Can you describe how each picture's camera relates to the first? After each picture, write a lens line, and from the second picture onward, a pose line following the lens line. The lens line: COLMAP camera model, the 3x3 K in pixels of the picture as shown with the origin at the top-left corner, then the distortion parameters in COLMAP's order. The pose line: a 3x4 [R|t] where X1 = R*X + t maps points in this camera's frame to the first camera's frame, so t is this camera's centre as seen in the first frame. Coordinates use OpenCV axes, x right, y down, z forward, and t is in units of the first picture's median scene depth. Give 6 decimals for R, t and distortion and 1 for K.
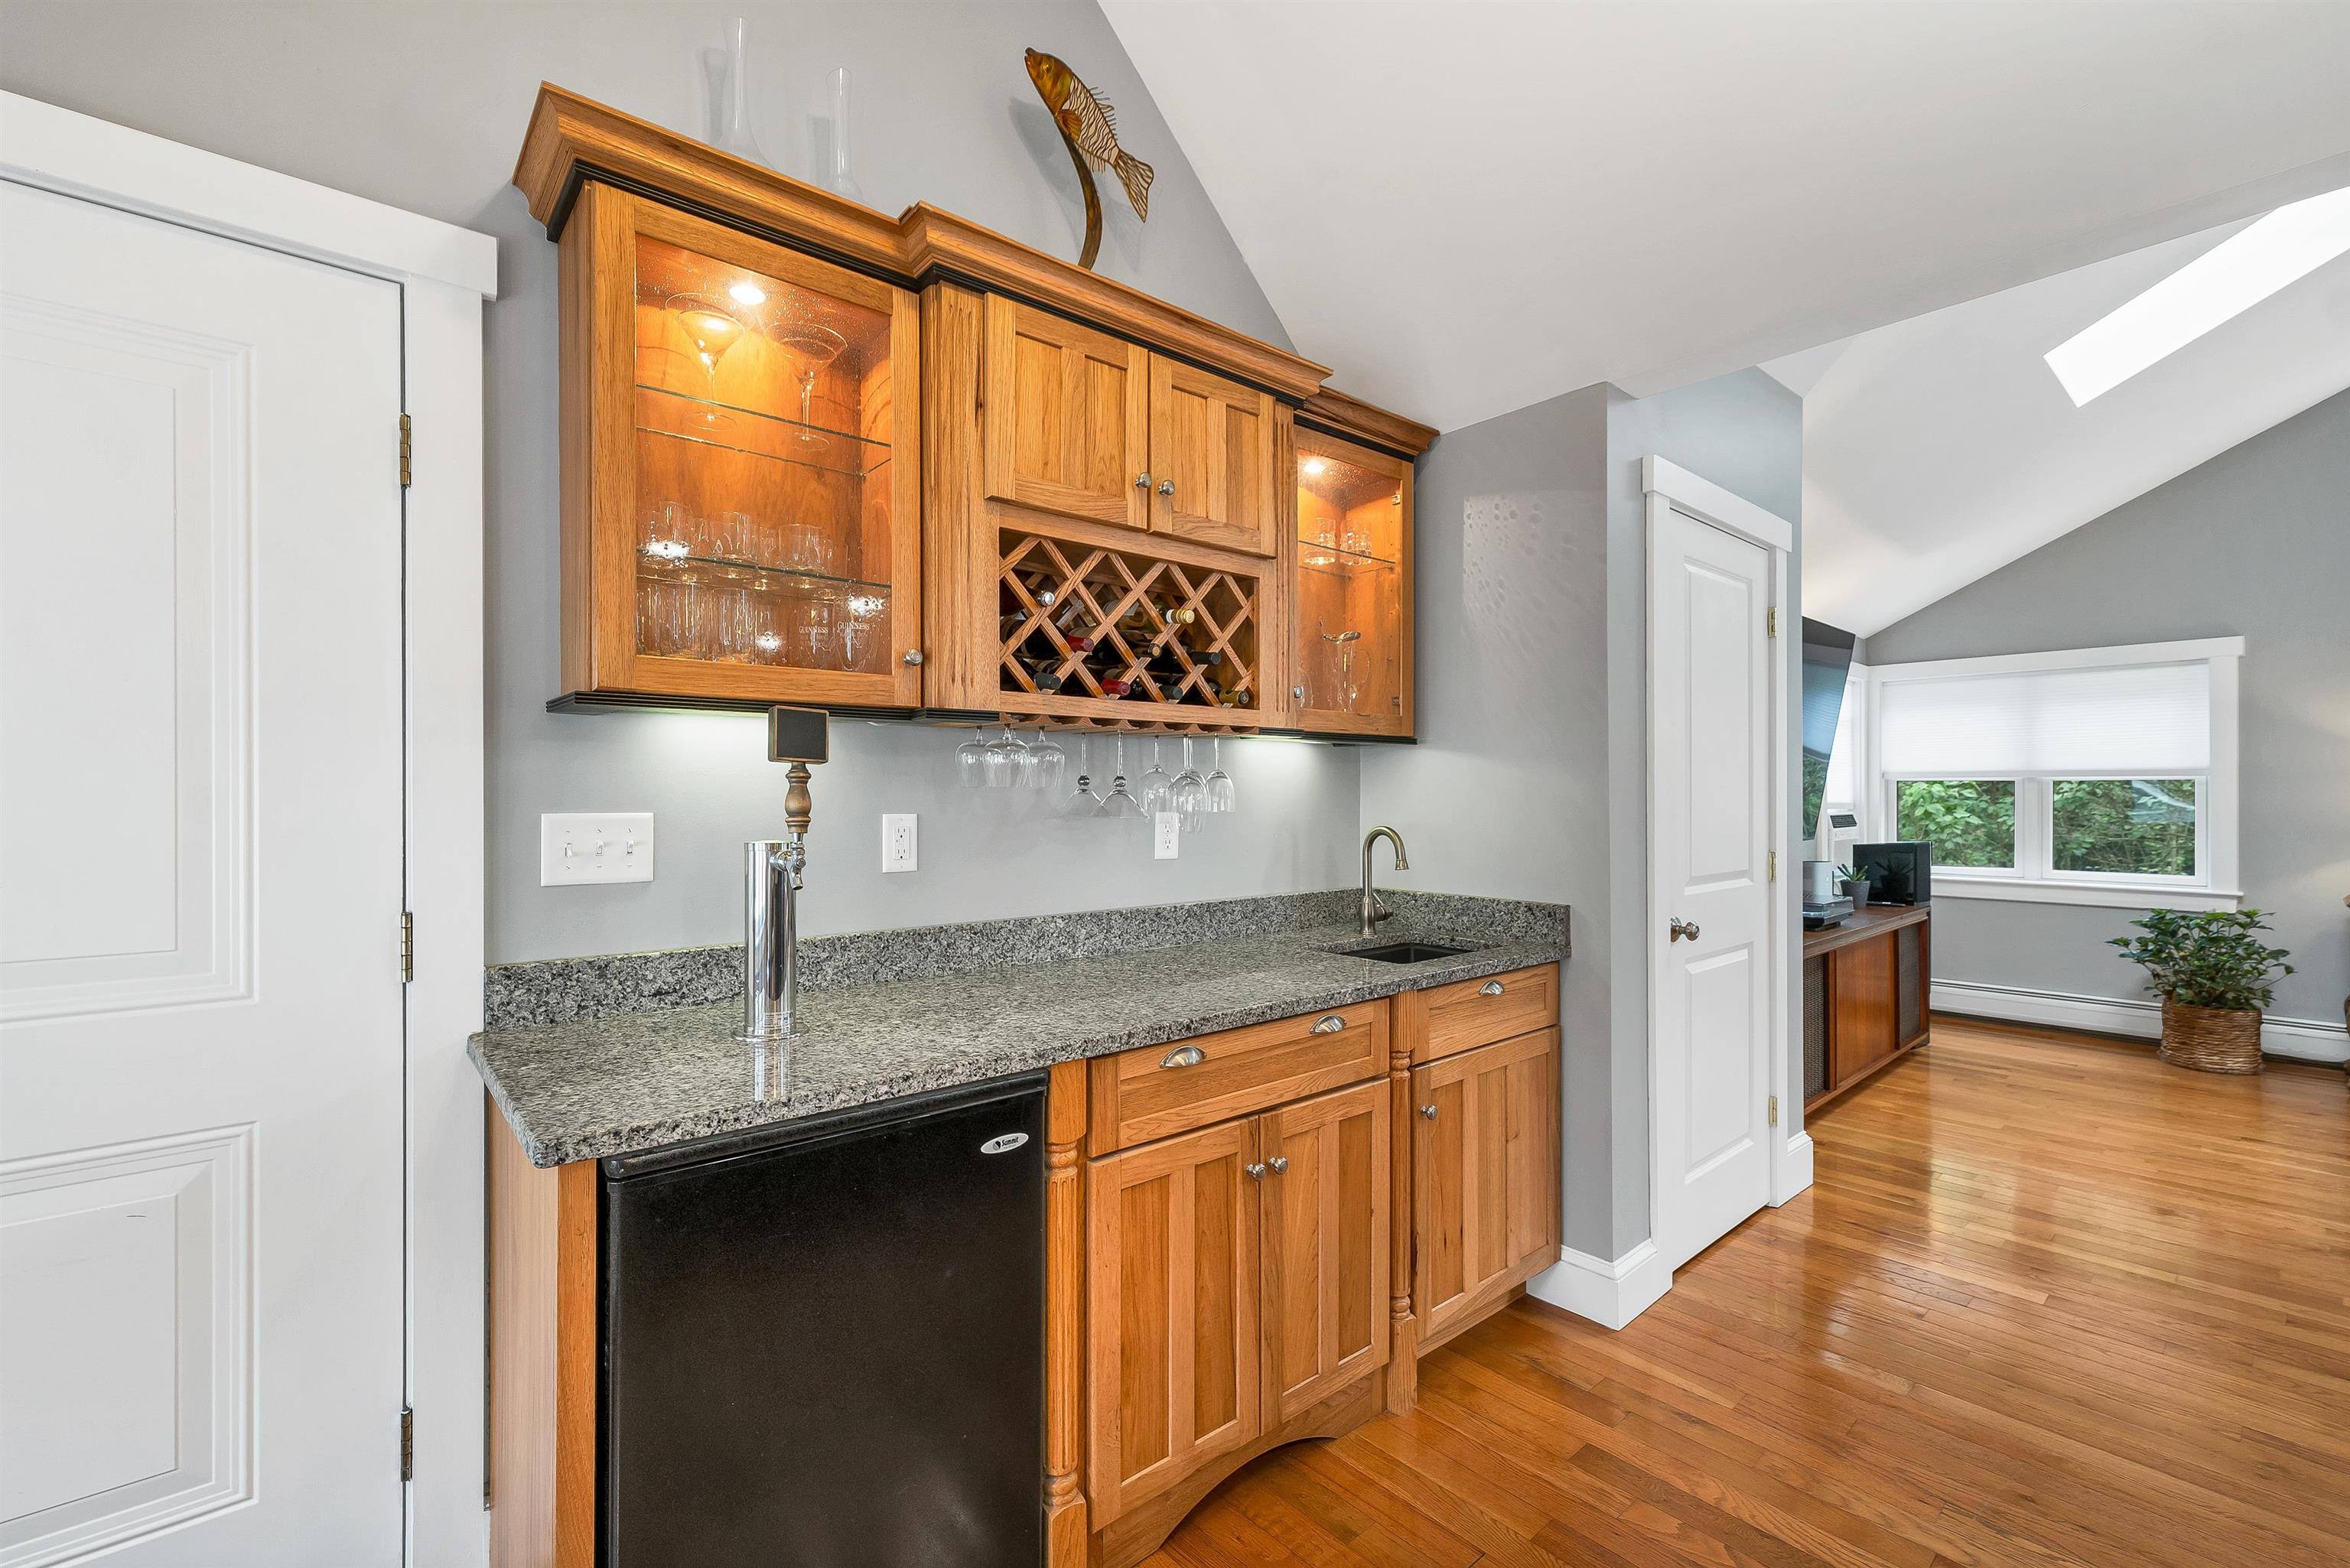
lens RADIAL K [[972.4, 0, 1155.0], [0, 972.4, 775.9], [0, 0, 1]] dist [0.001347, 0.000017]
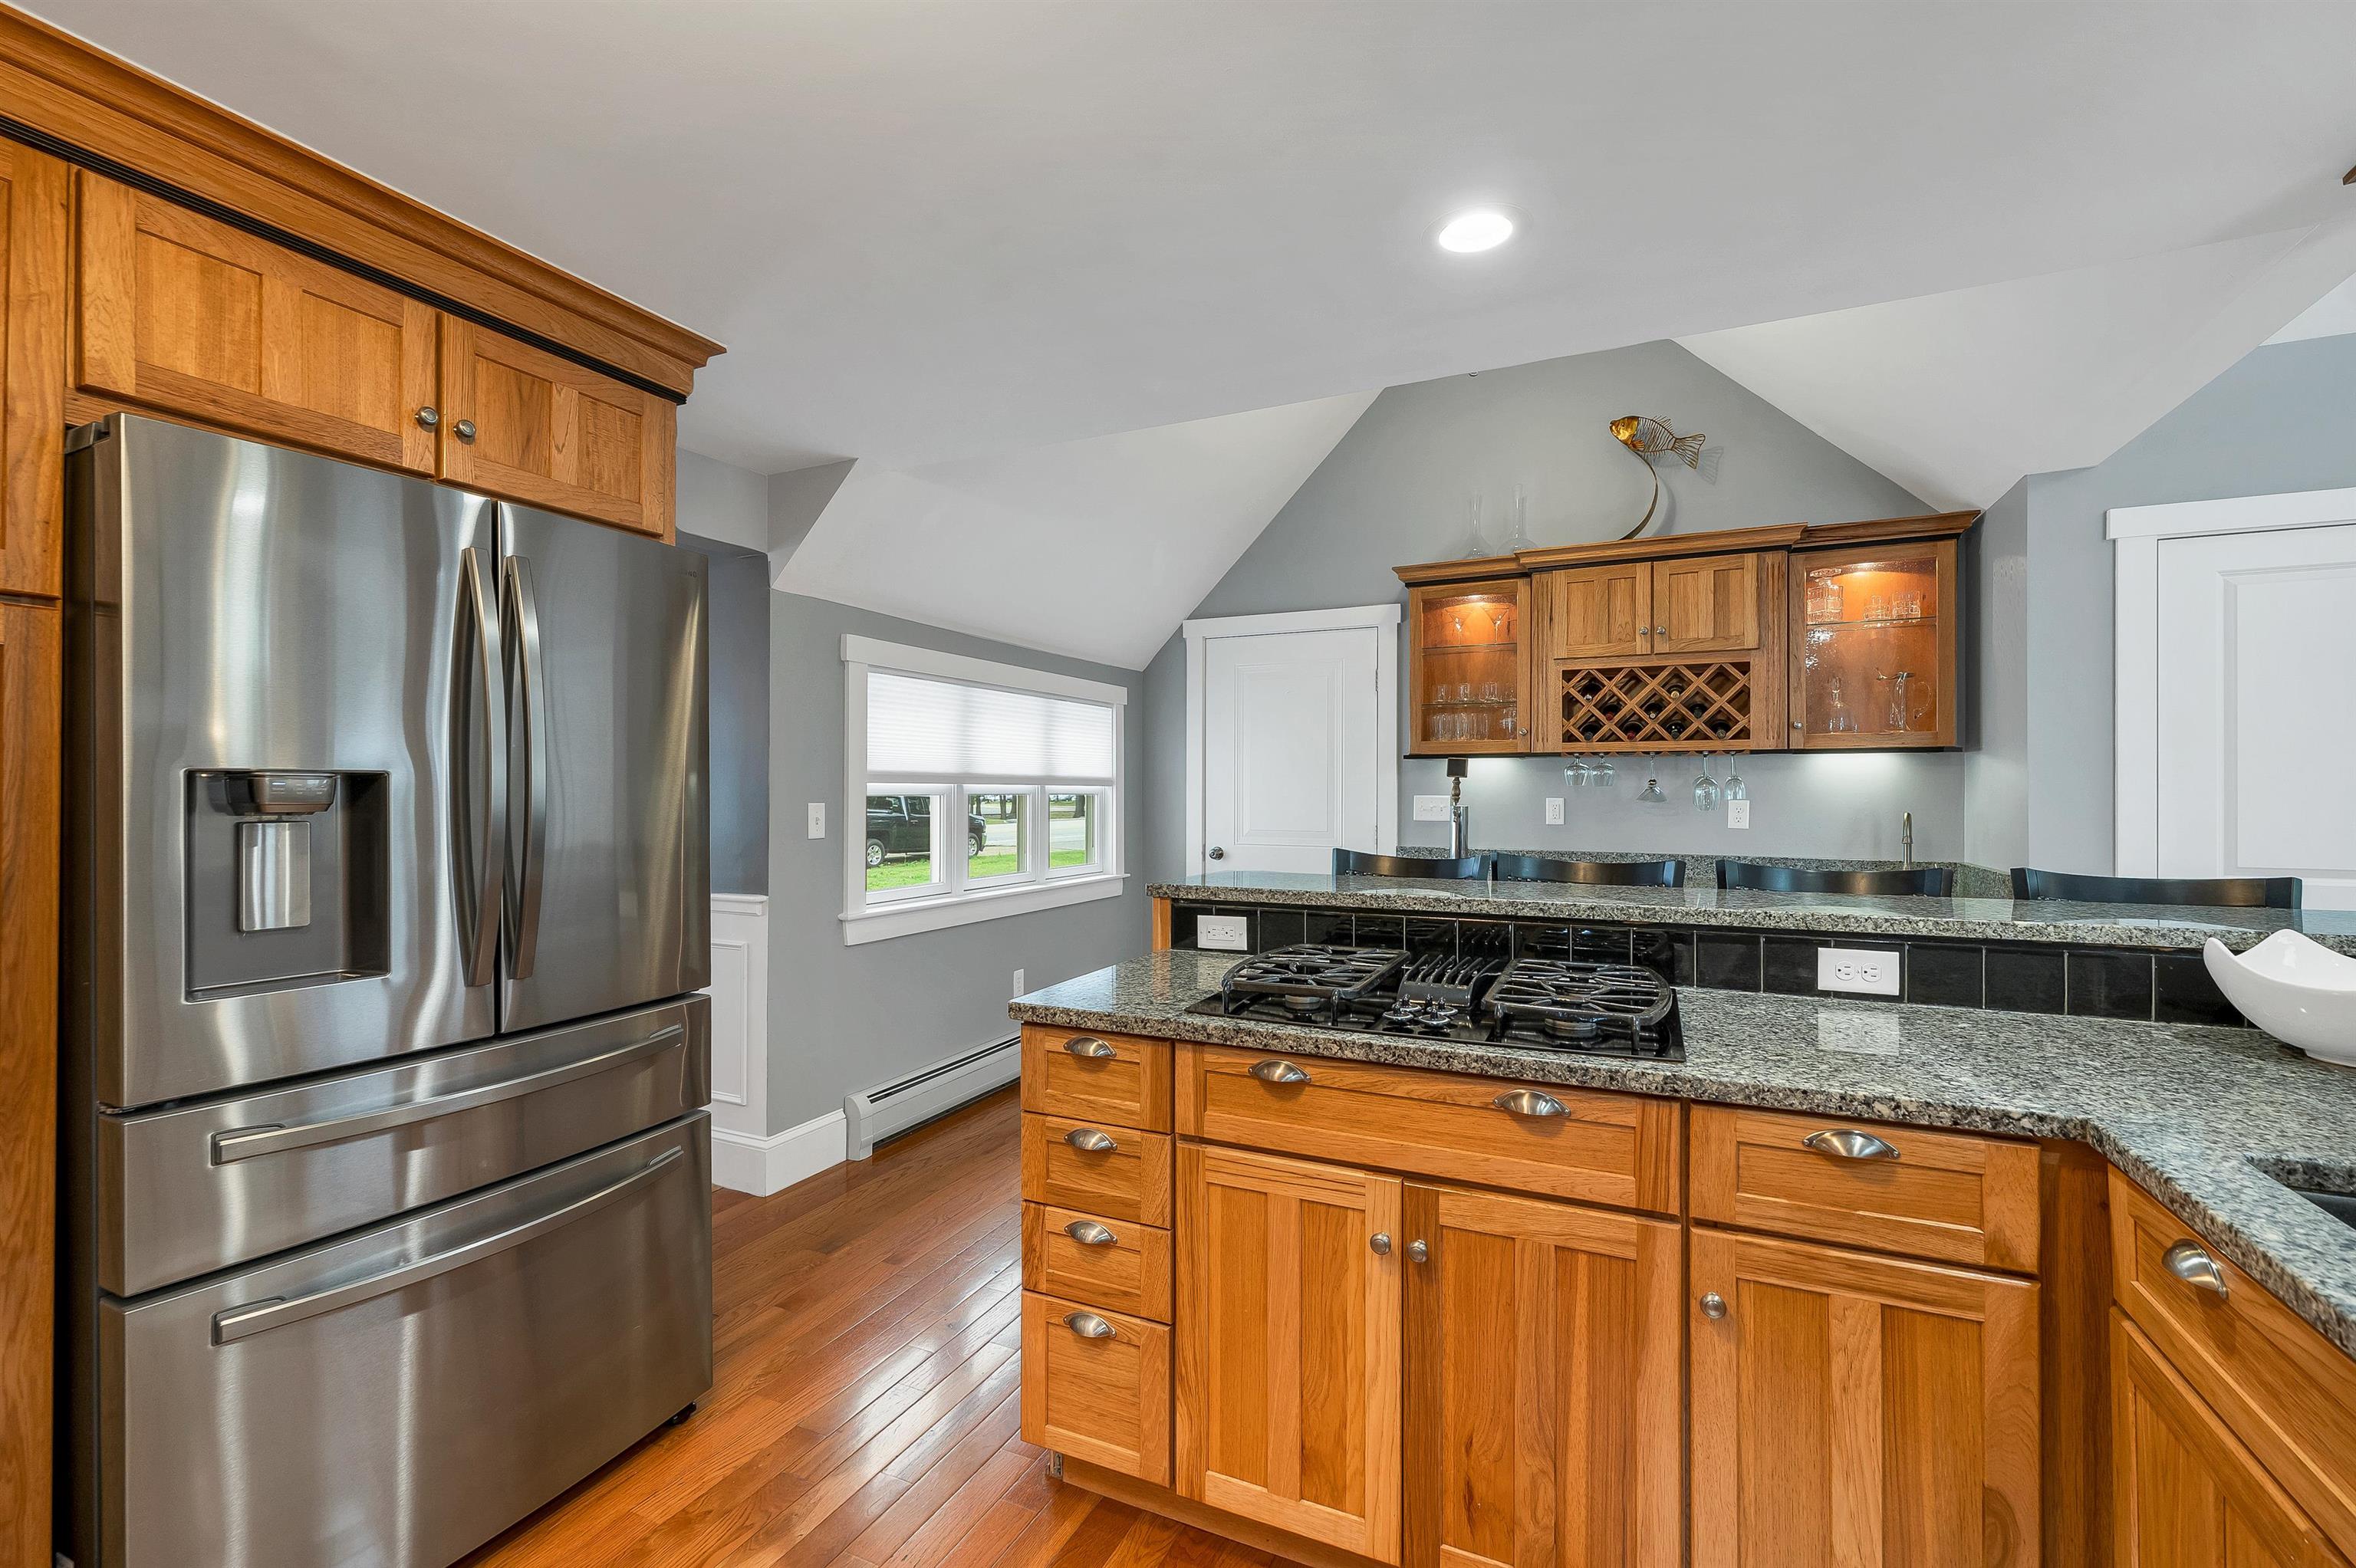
lens RADIAL K [[1023.4, 0, 1178.0], [0, 1023.4, 784.0], [0, 0, 1]] dist [0.000490, -0.000059]
pose [[0.429853, -0.003874, -0.902891, 1.402899], [0.011922, 0.999928, 0.001385, -0.005049], [0.902820, -0.011359, 0.429868, -0.729326]]
